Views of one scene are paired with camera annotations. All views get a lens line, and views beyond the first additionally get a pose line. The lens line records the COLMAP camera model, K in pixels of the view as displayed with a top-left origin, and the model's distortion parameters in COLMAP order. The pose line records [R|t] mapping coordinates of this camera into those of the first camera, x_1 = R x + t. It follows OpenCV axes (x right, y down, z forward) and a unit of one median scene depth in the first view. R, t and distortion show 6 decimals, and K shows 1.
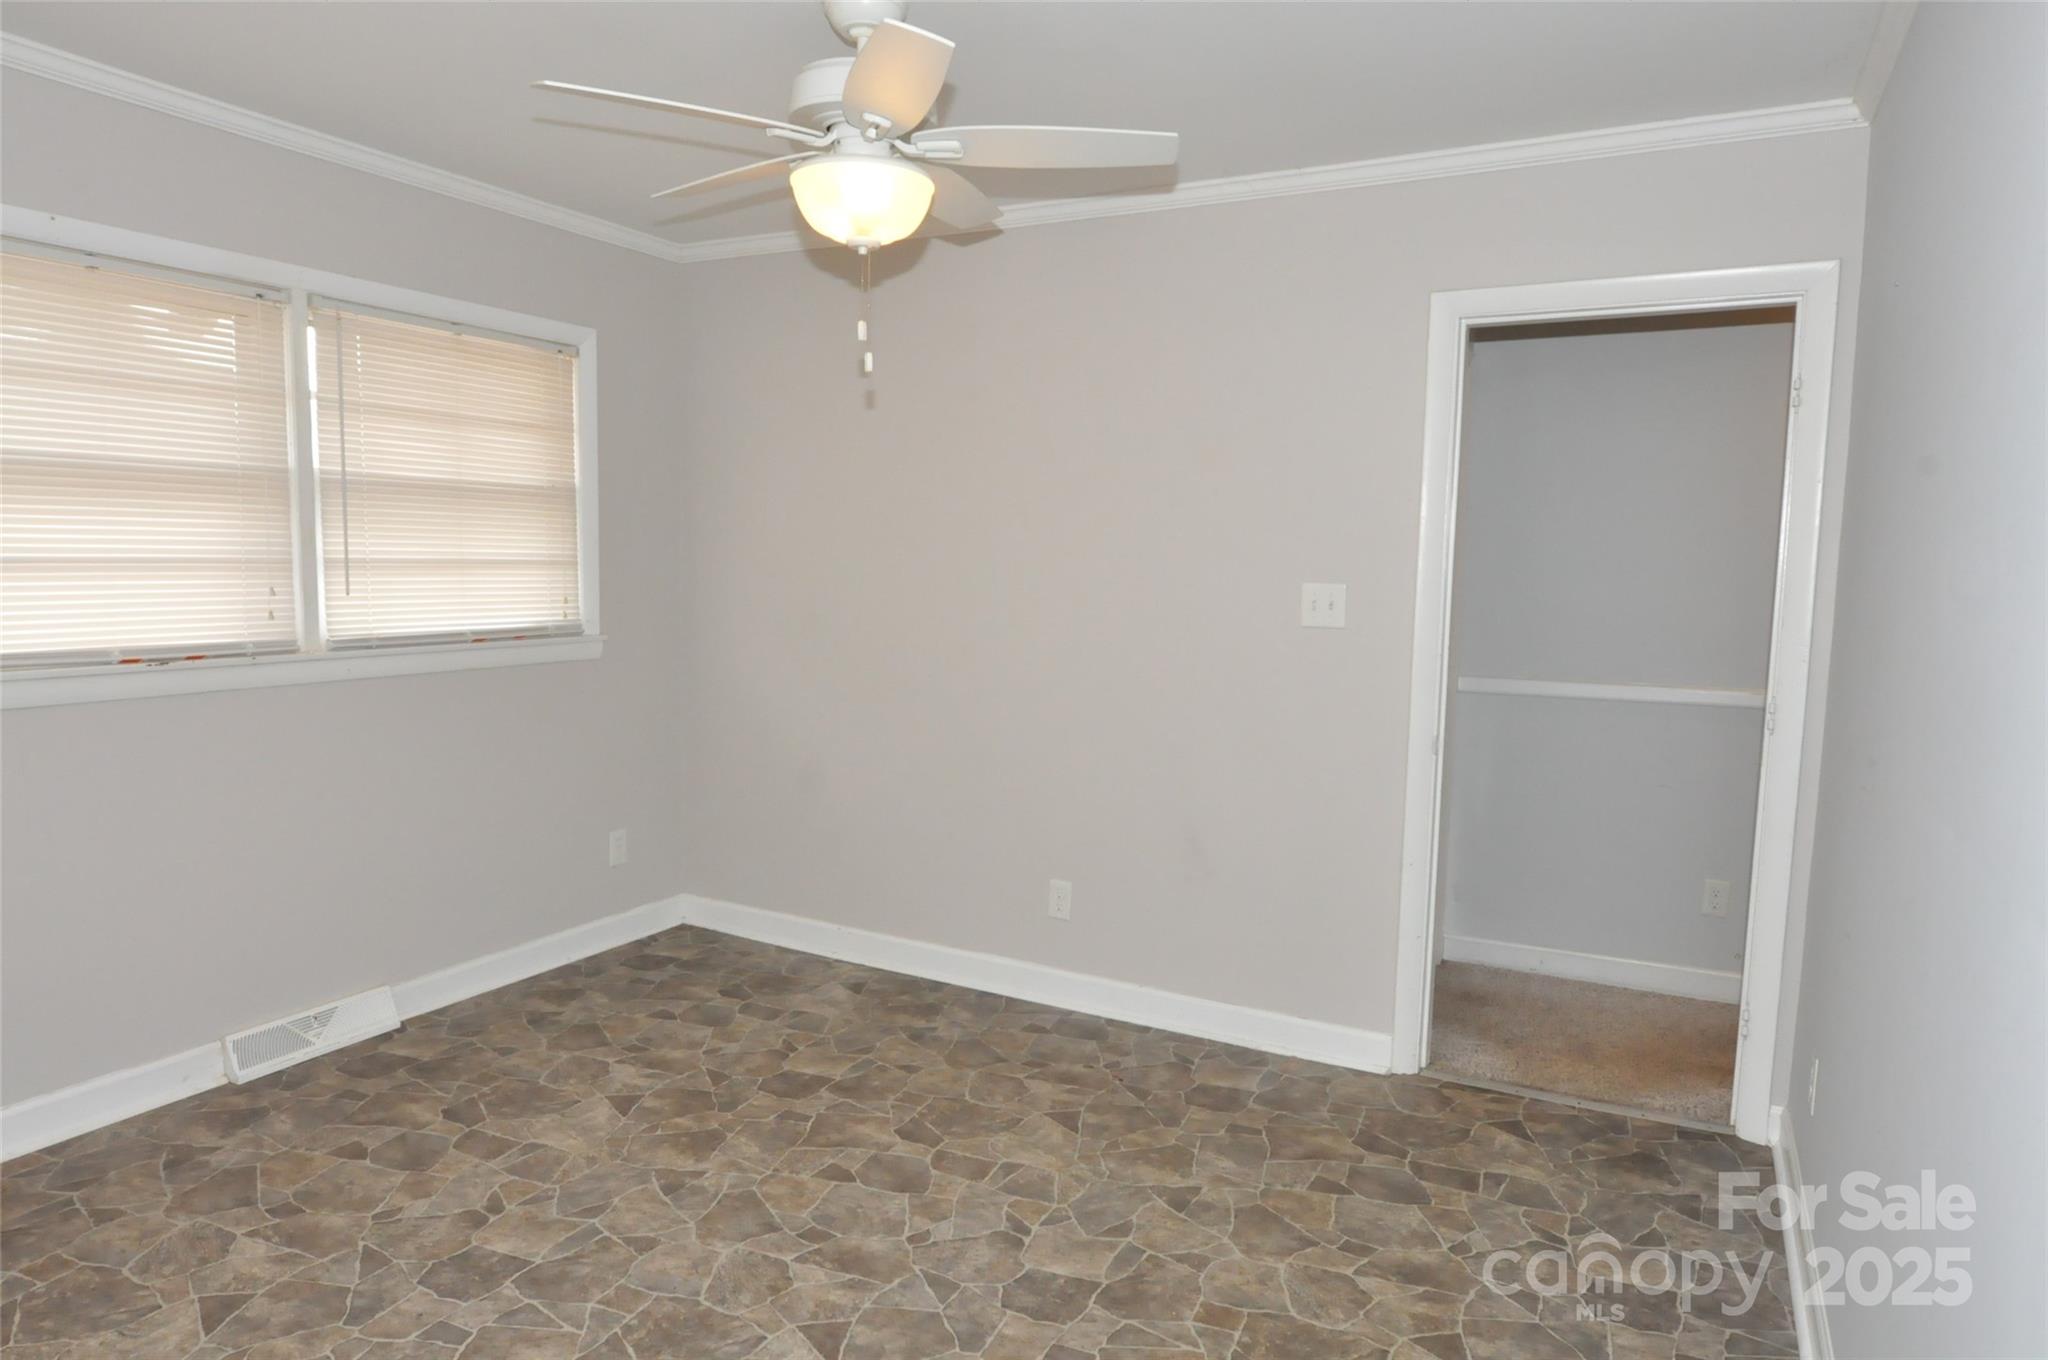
lens RADIAL K [[1253.9, 0, 1024.5], [0, 1253.9, 660.1], [0, 0, 1]] dist [-0.000188, -0.000529]
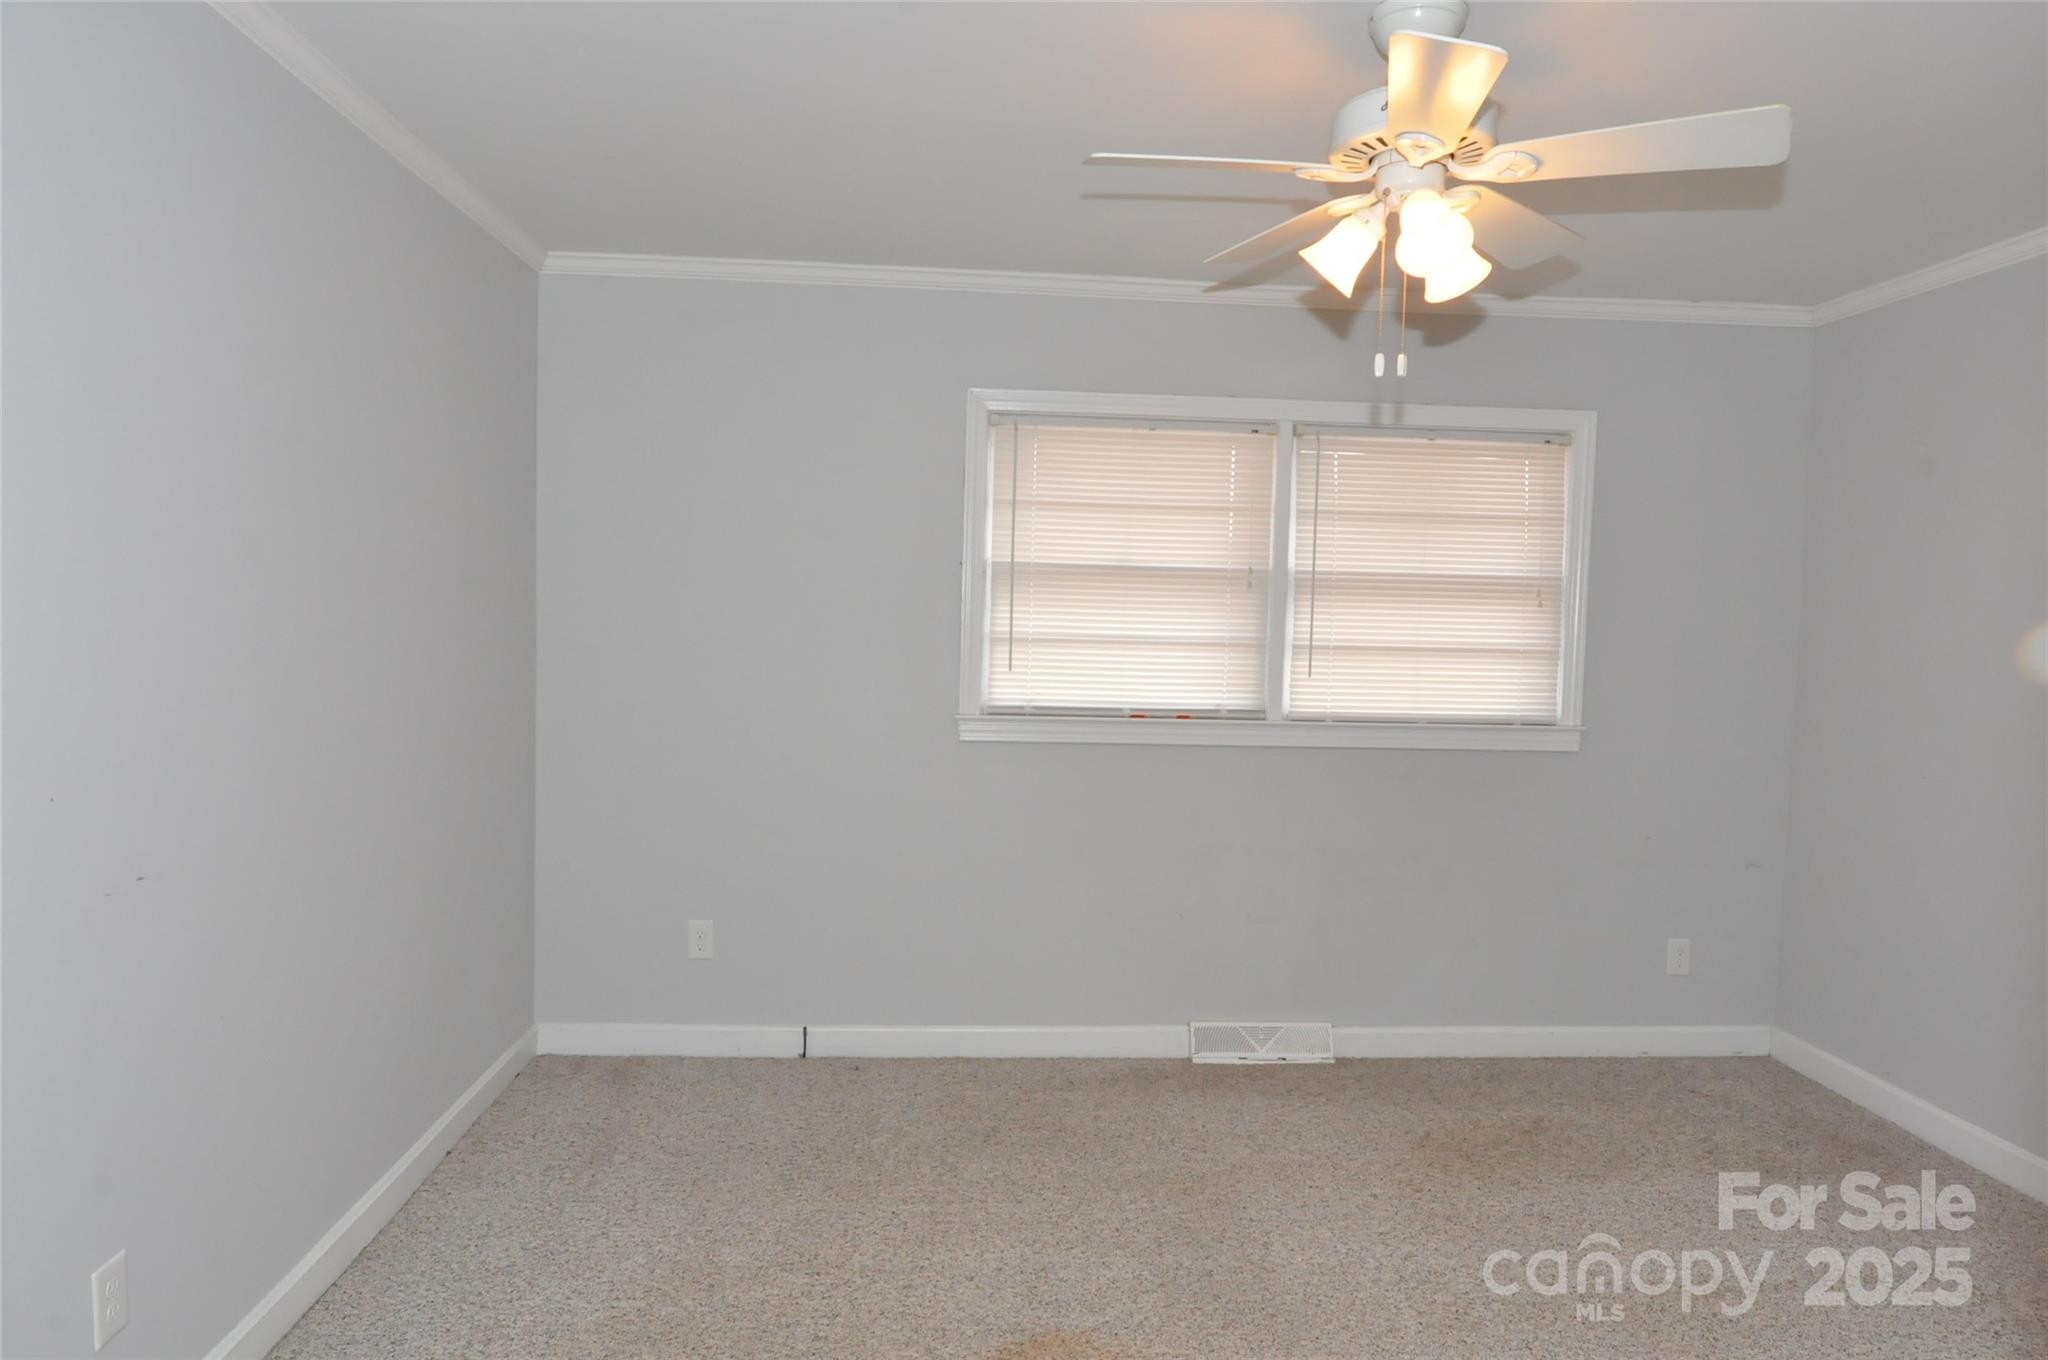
lens RADIAL K [[1247.3, 0, 1029.9], [0, 1247.3, 678.4], [0, 0, 1]] dist [-0.010386, -0.002457]
pose [[0.506553, 0.040879, -0.861239, 0.329549], [-0.092886, 0.995649, -0.007374, -0.017084], [0.857191, 0.083733, 0.508146, 0.196080]]
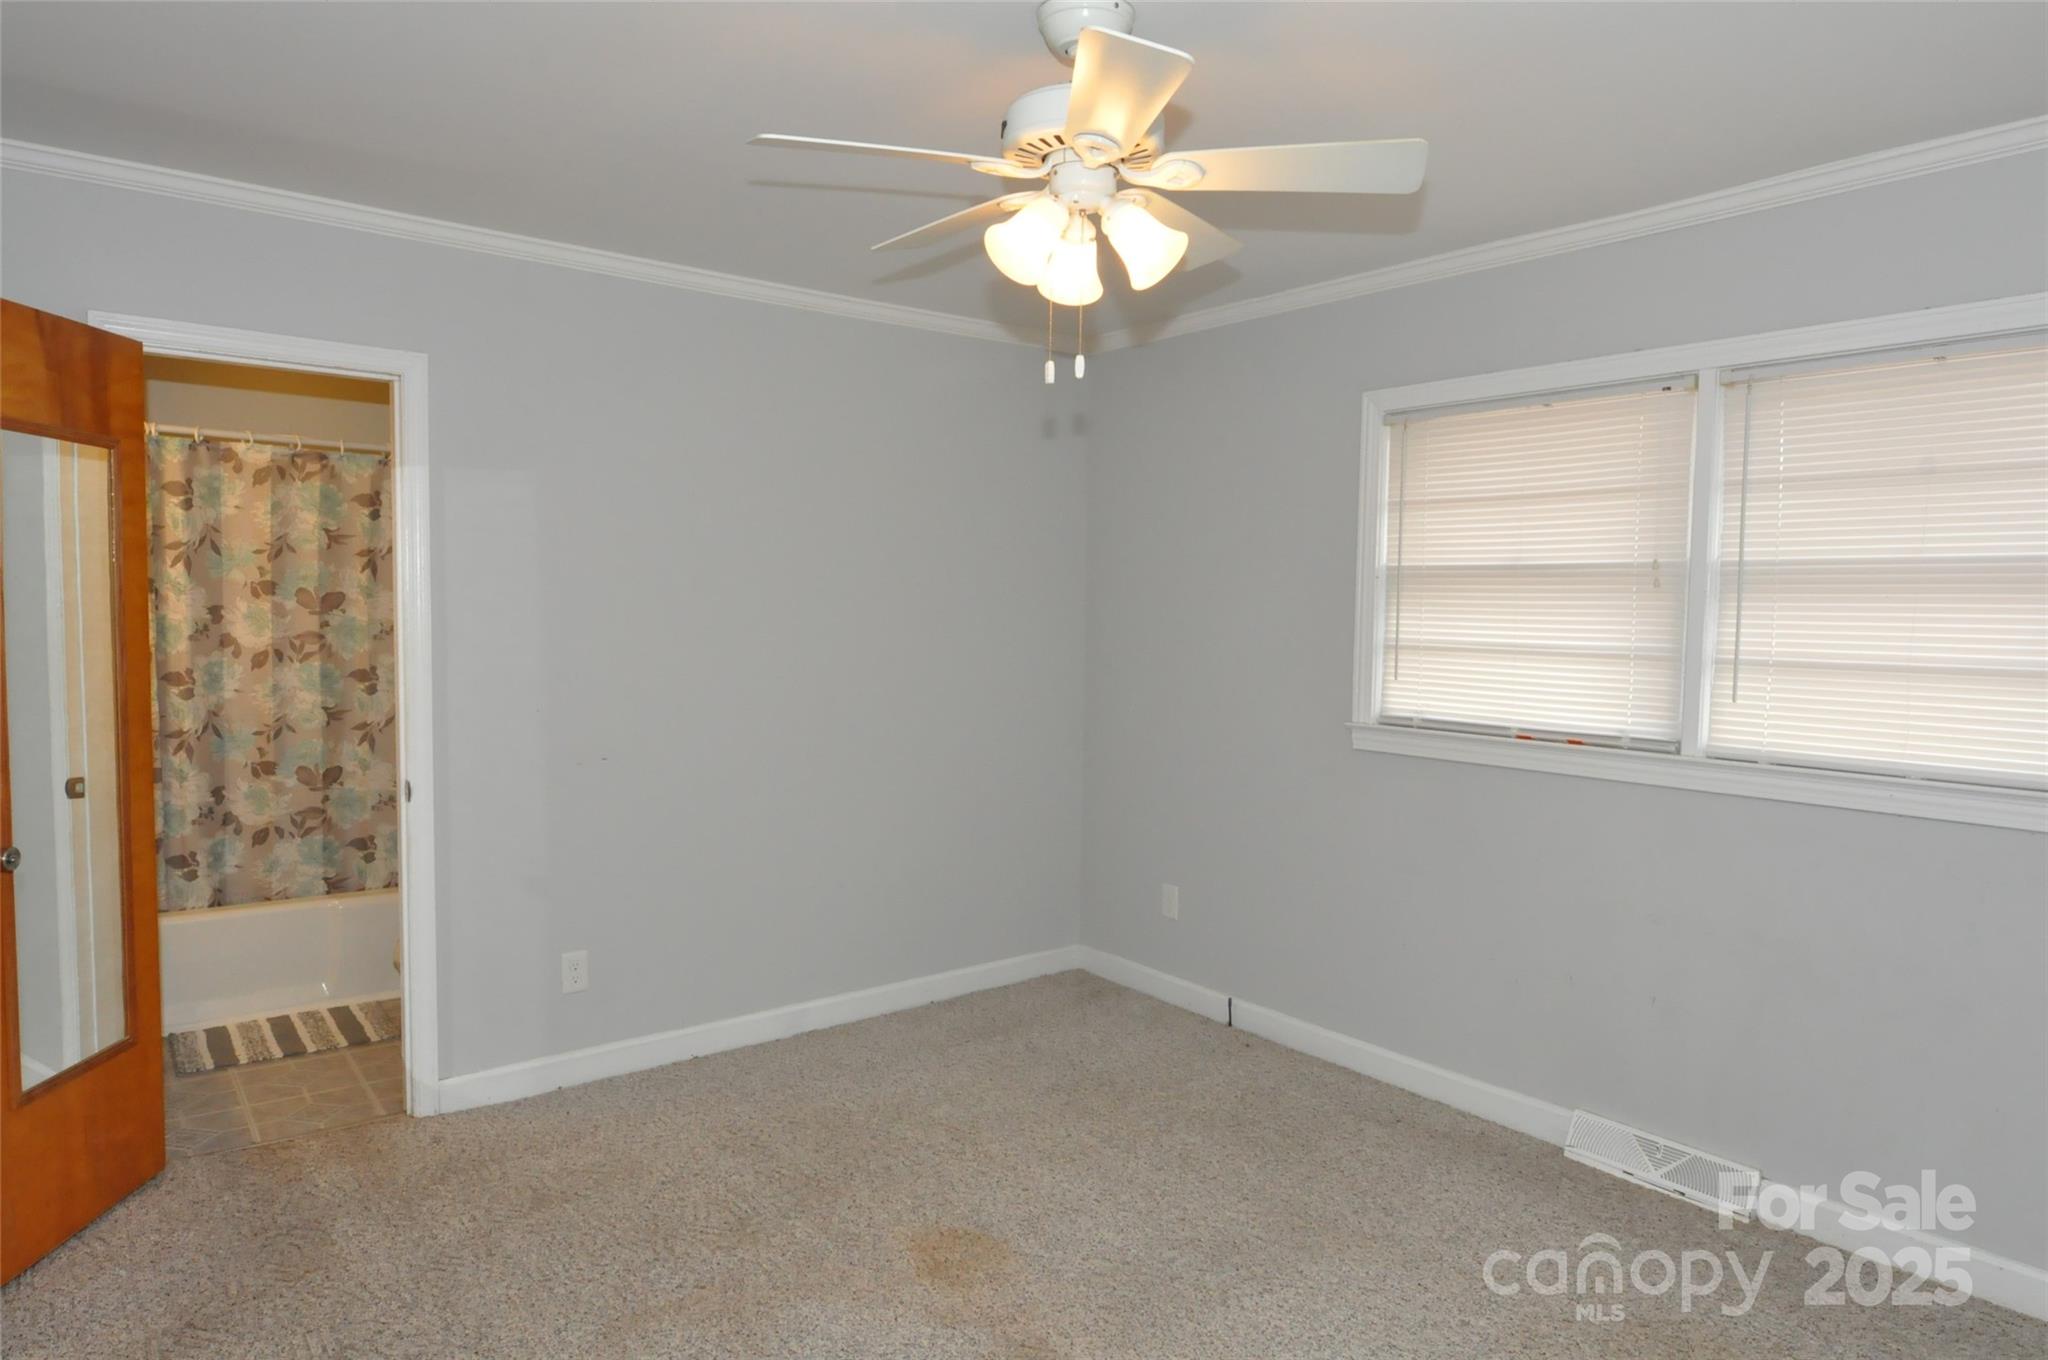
lens RADIAL K [[1247.3, 0, 1029.9], [0, 1247.3, 678.4], [0, 0, 1]] dist [-0.010386, -0.002457]
pose [[-0.424149, 0.033690, -0.904966, 0.464441], [-0.100519, 0.991381, 0.084020, -0.092453], [0.899997, 0.126603, -0.417106, 0.937146]]
